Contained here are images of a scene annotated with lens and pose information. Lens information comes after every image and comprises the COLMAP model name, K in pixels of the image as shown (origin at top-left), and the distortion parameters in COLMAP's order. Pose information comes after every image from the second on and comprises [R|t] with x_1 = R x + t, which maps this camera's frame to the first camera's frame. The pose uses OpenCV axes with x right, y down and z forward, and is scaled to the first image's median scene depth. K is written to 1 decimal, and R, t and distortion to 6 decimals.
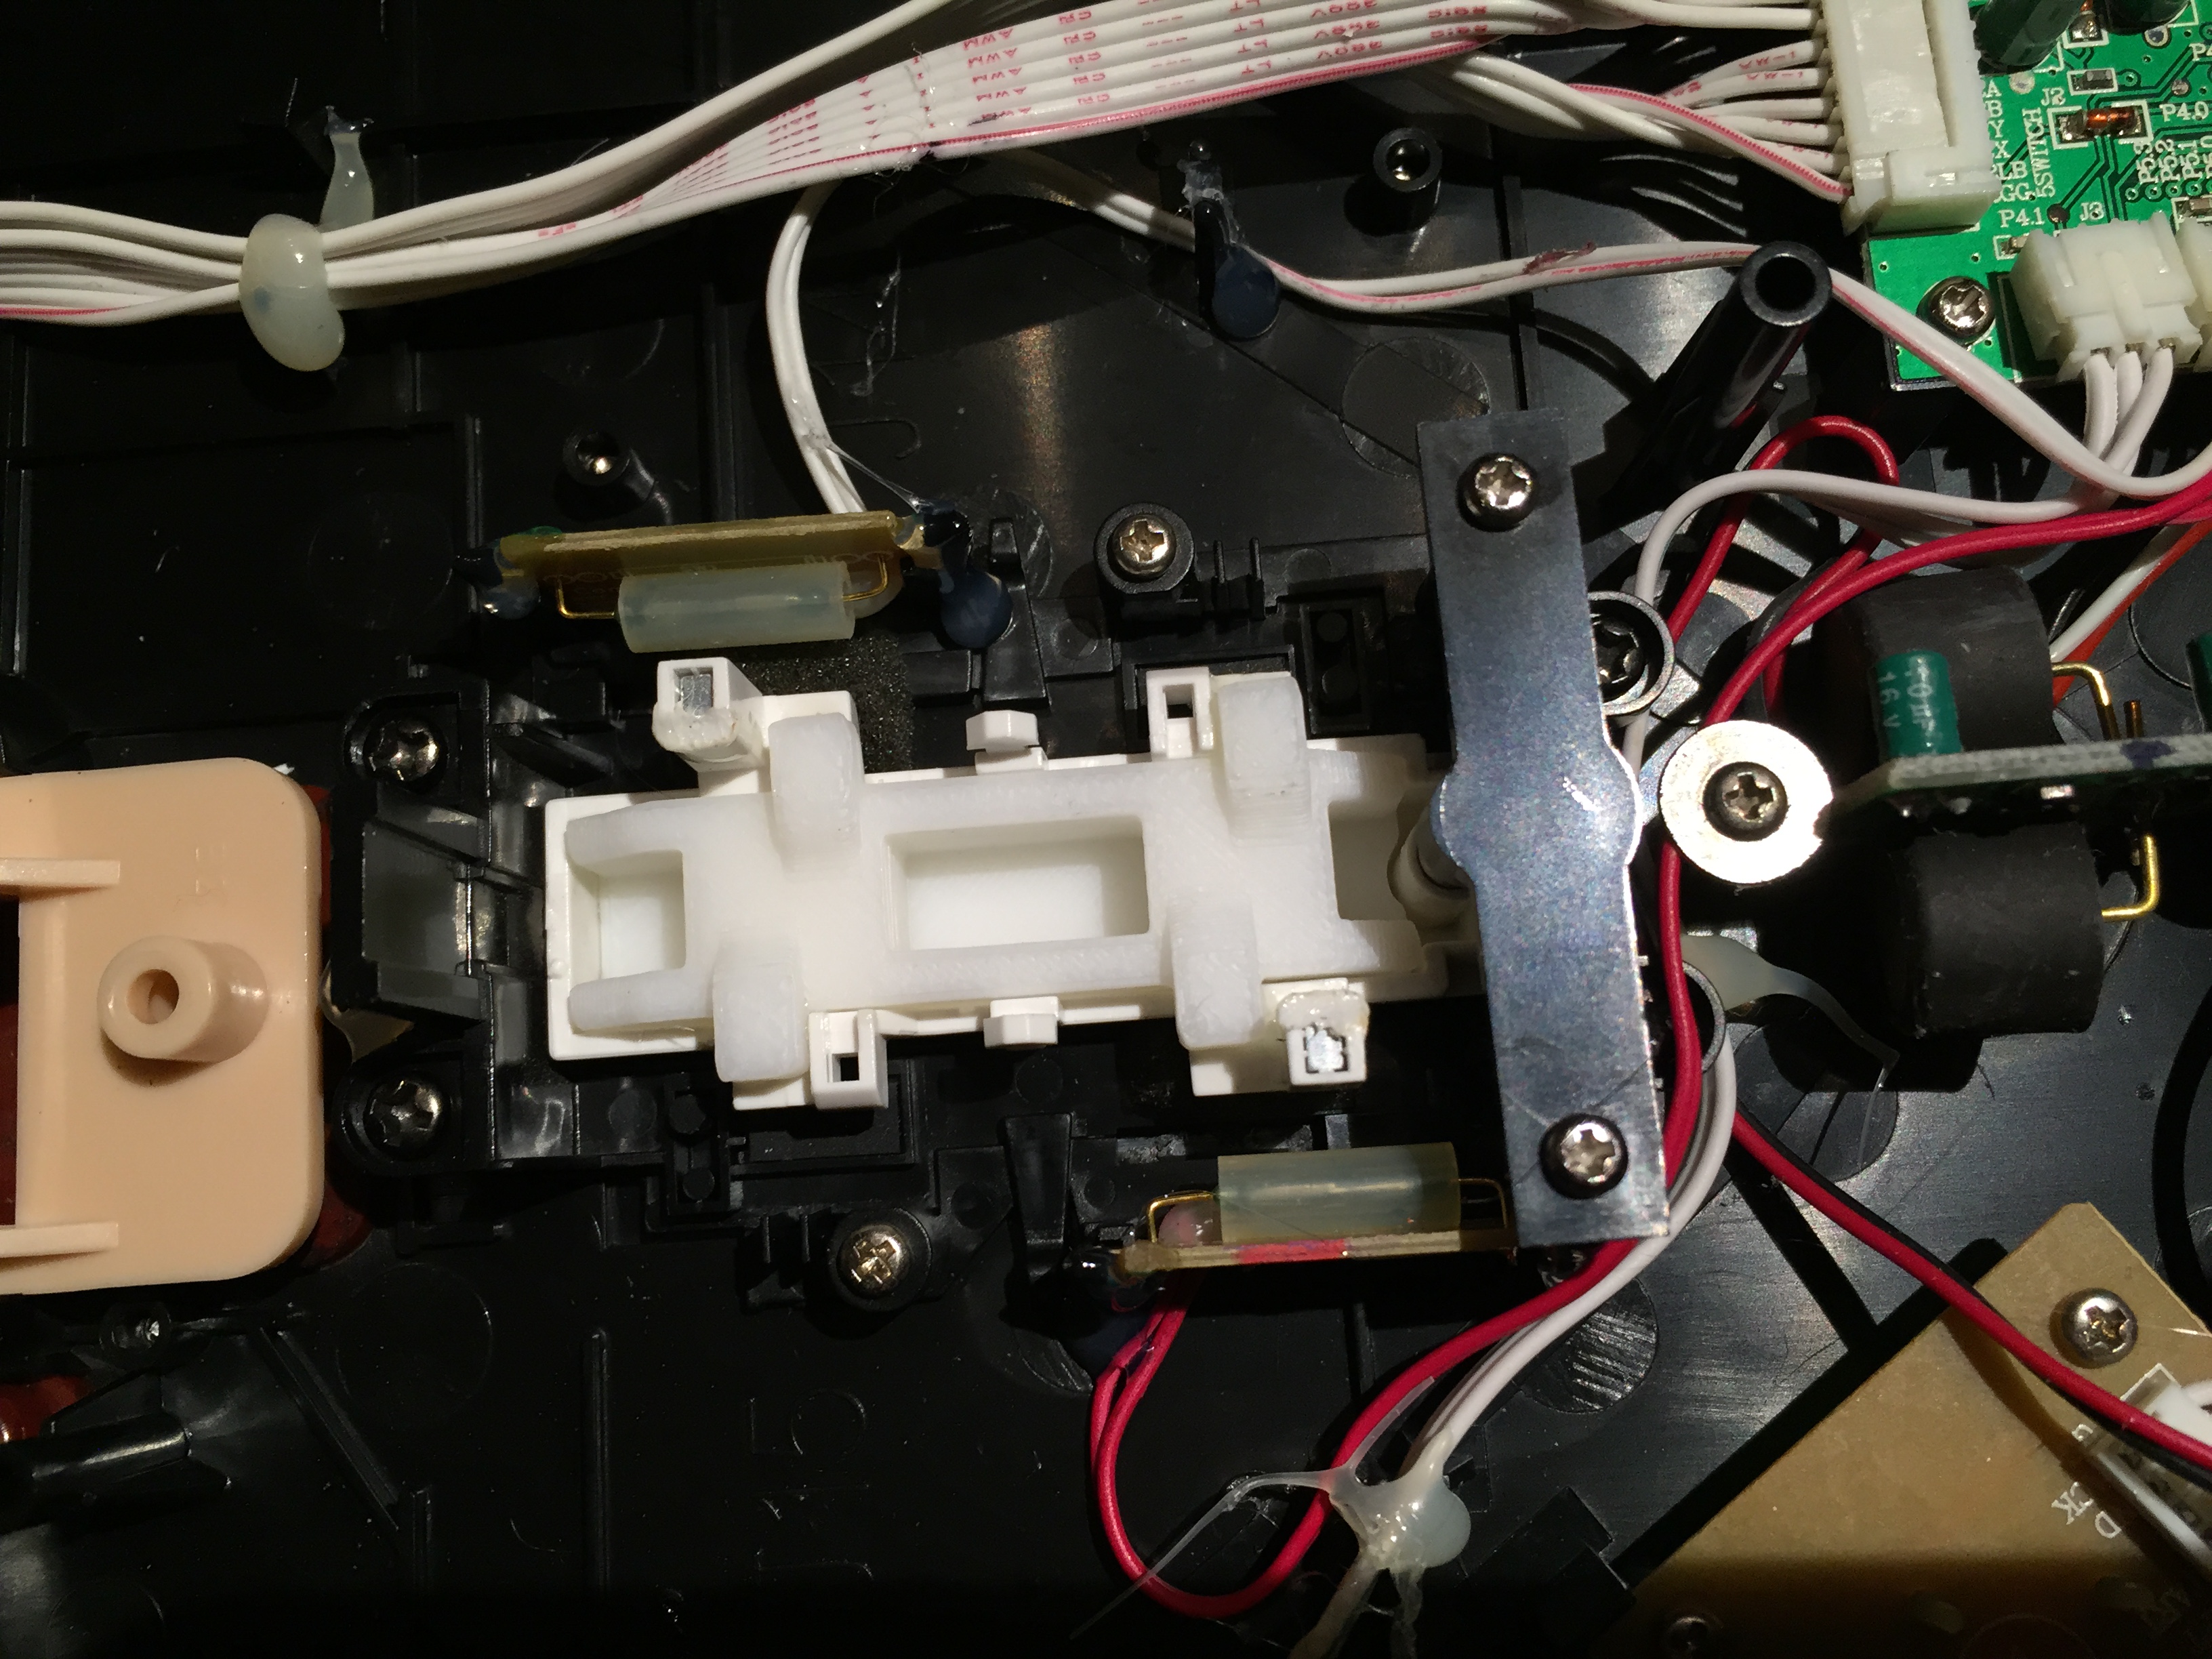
lens RADIAL K [[1881.9, 0, 1114.5], [0, 1881.9, 819.5], [0, 0, 1]] dist [-0.003398, -0.009902]
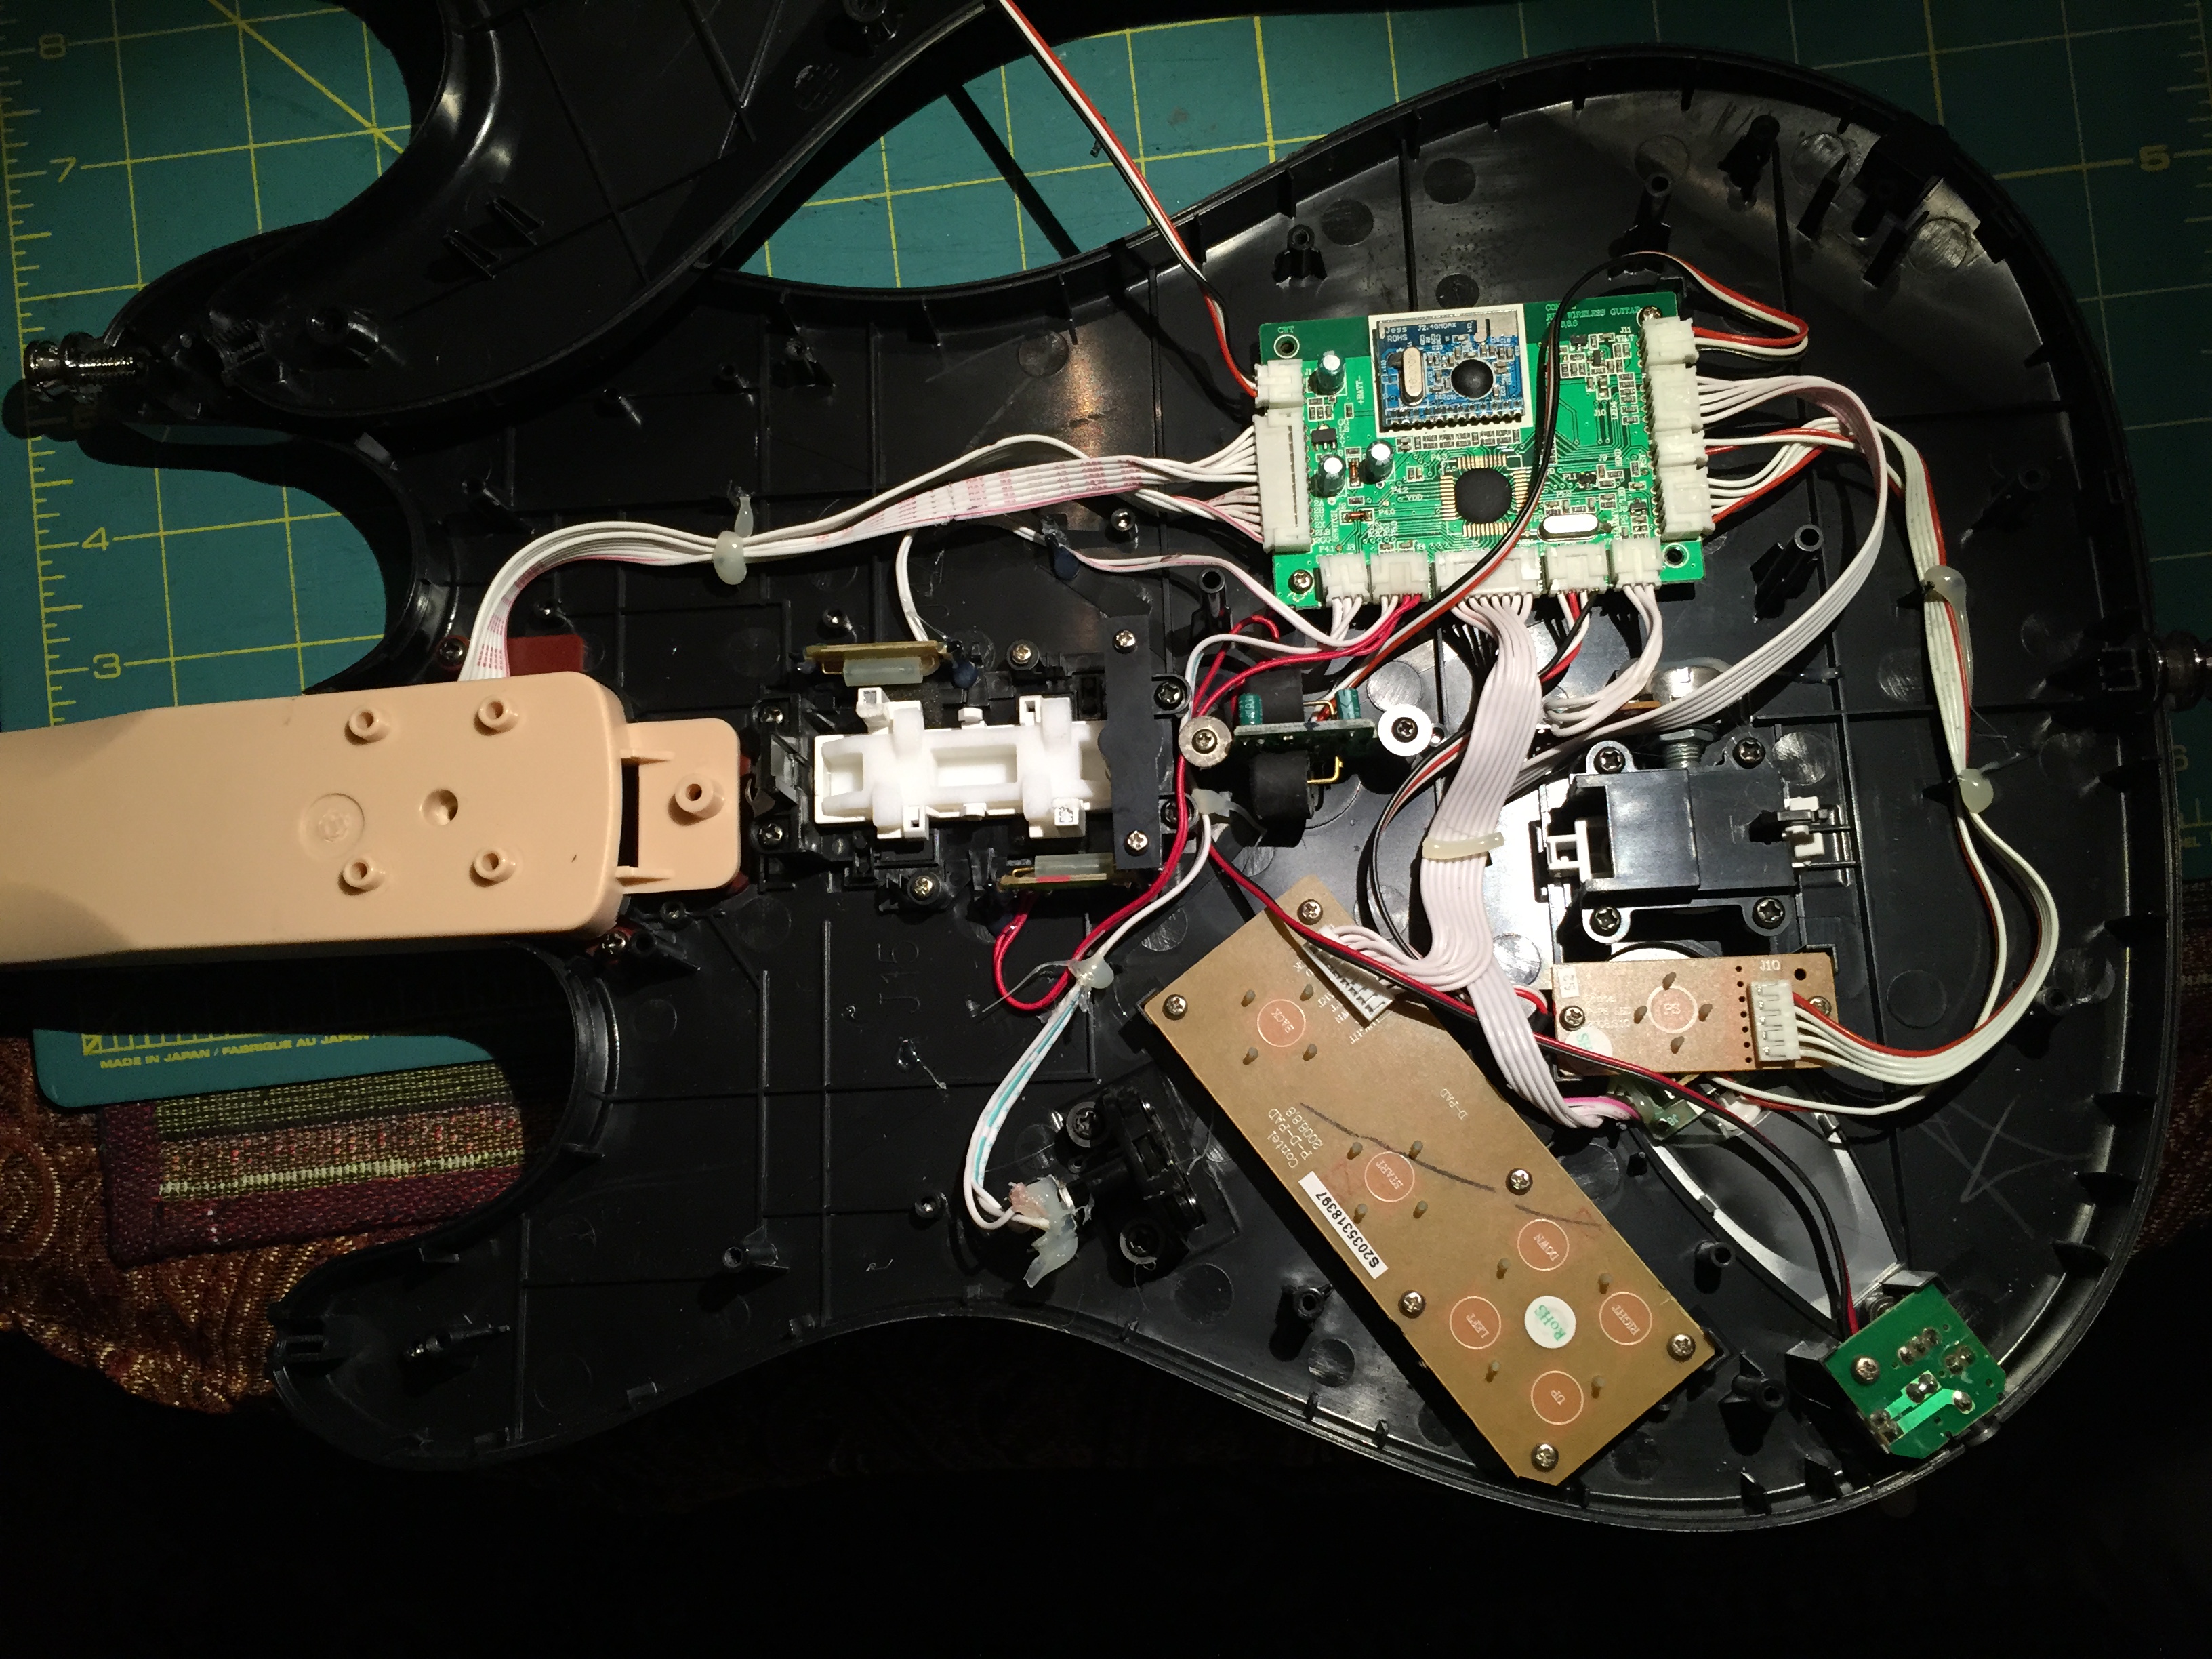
lens RADIAL K [[1881.9, 0, 1097.9], [0, 1881.9, 830.6], [0, 0, 1]] dist [-0.003398, -0.009902]
pose [[0.998688, 0.028139, -0.042789, 0.268838], [-0.029600, 0.998987, -0.033901, 0.226822], [0.041792, 0.035123, 0.998509, -1.925411]]
